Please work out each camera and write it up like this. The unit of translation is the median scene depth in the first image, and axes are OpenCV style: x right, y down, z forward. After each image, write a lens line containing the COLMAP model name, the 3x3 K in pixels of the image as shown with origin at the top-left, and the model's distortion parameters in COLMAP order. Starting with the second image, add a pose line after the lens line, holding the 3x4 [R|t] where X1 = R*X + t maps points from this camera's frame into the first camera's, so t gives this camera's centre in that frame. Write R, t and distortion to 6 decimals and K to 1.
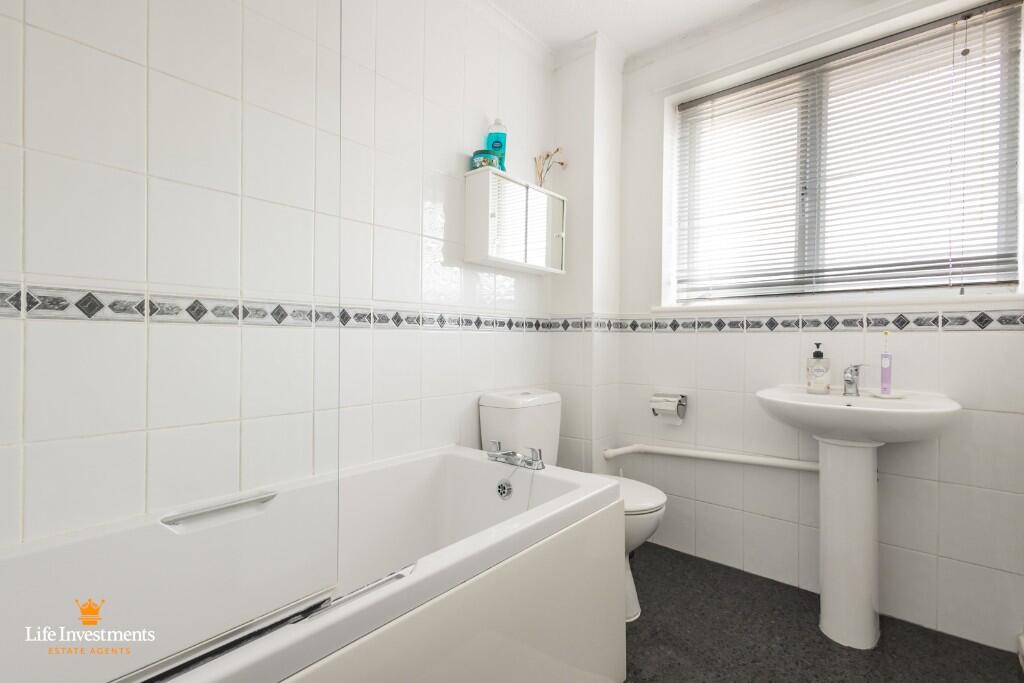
lens RADIAL K [[454.8, 0, 512.0], [0, 454.8, 341.5], [0, 0, 1]] dist [-0.000364, -0.000196]
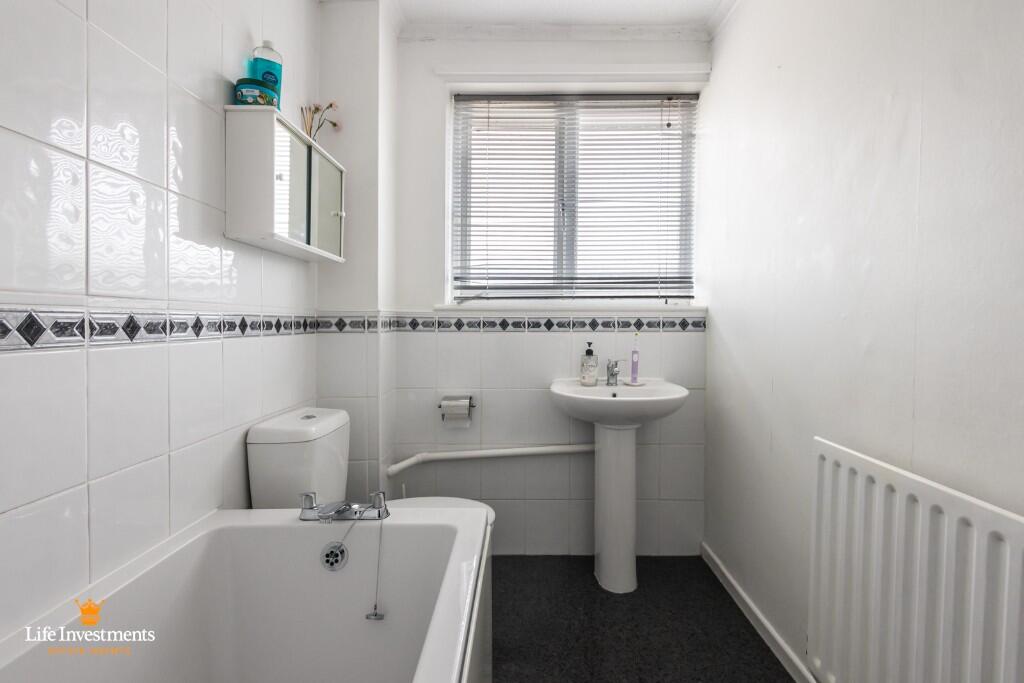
lens RADIAL K [[471.9, 0, 515.5], [0, 471.9, 330.7], [0, 0, 1]] dist [0.008158, -0.000336]
pose [[0.762634, -0.017387, 0.646596, -0.225169], [0.009469, 0.999832, 0.015718, -0.041571], [-0.646761, -0.005864, 0.762671, 0.175952]]
